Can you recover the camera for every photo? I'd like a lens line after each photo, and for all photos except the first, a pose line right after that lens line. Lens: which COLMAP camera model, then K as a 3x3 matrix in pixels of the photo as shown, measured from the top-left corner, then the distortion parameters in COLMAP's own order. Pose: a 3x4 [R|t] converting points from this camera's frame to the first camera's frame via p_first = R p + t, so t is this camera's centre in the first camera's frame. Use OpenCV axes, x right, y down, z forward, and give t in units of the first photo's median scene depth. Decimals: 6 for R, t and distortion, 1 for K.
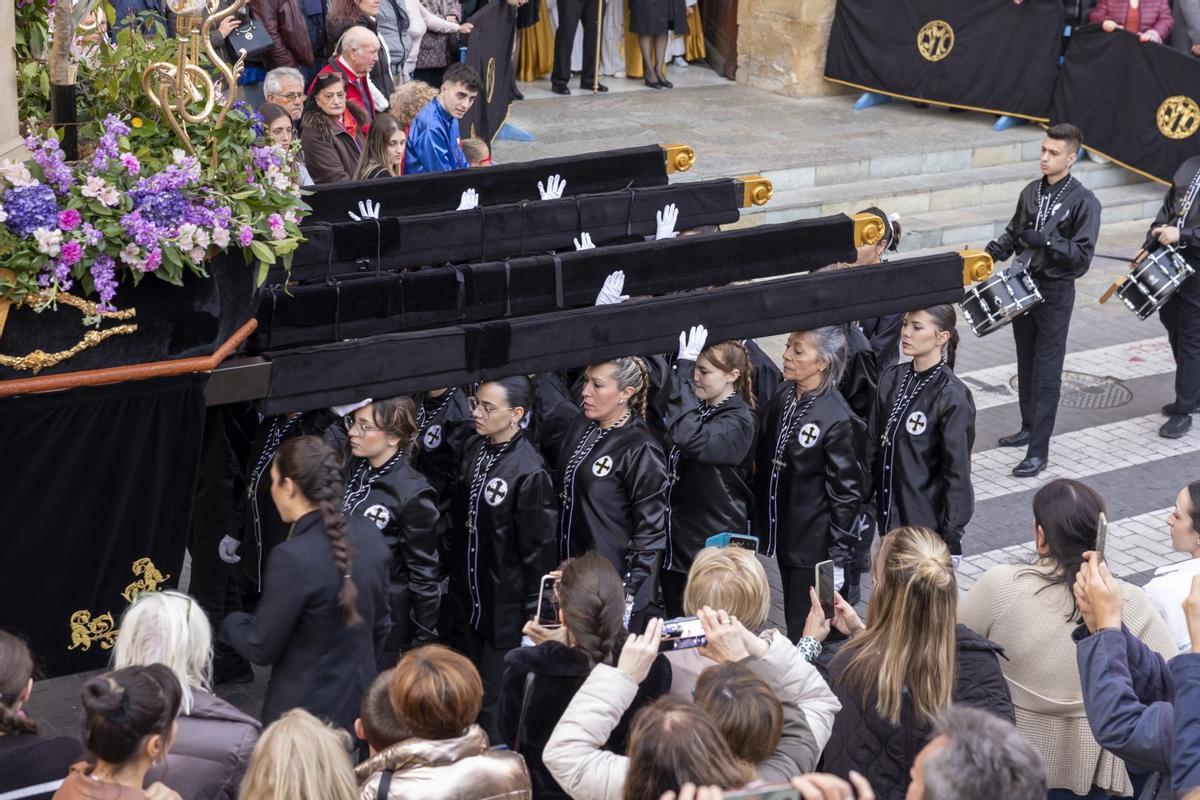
lens RADIAL K [[2255.2, 0, 599.5], [0, 2255.2, 399.3], [0, 0, 1]] dist [0.057701, 0.000000]
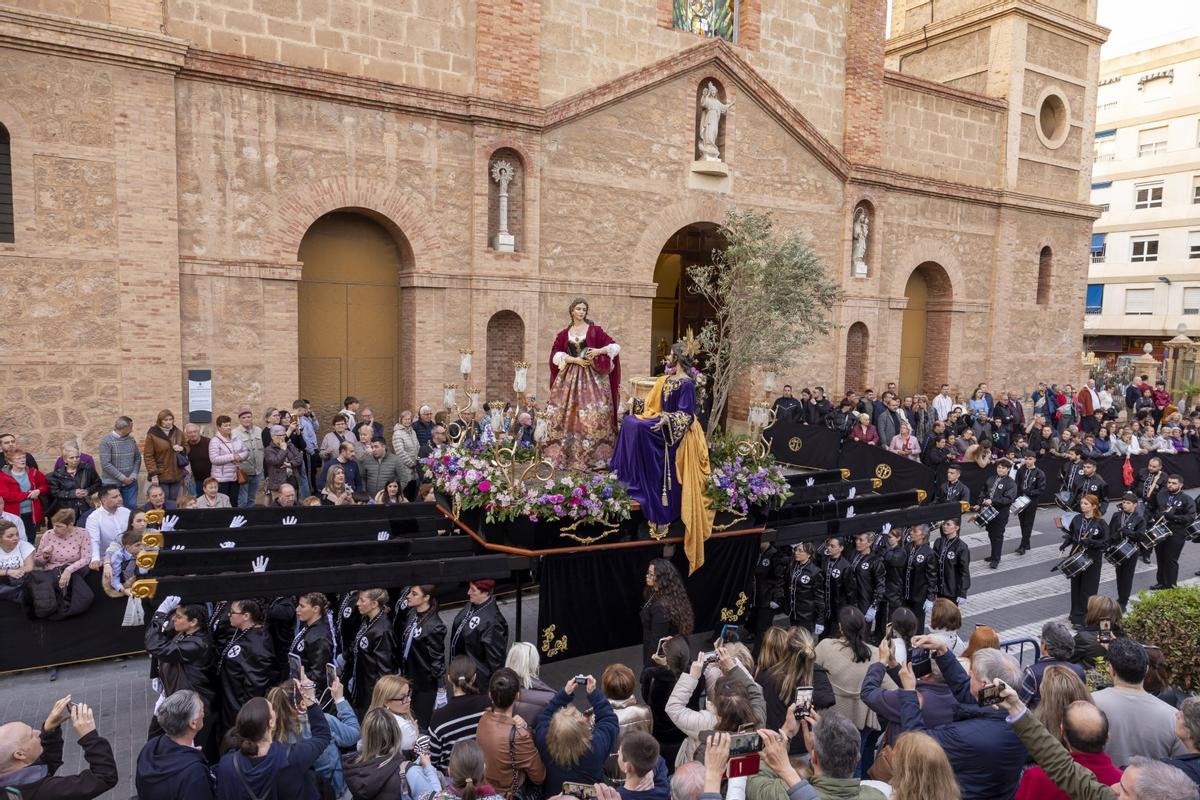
lens RADIAL K [[793.9, 0, 607.5], [0, 793.9, 402.3], [0, 0, 1]] dist [-0.004582, 0.006876]
pose [[0.997496, -0.003841, -0.070623, -0.277688], [-0.011008, 0.977925, -0.208666, 0.040592], [0.069865, 0.208921, 0.975434, -0.173701]]
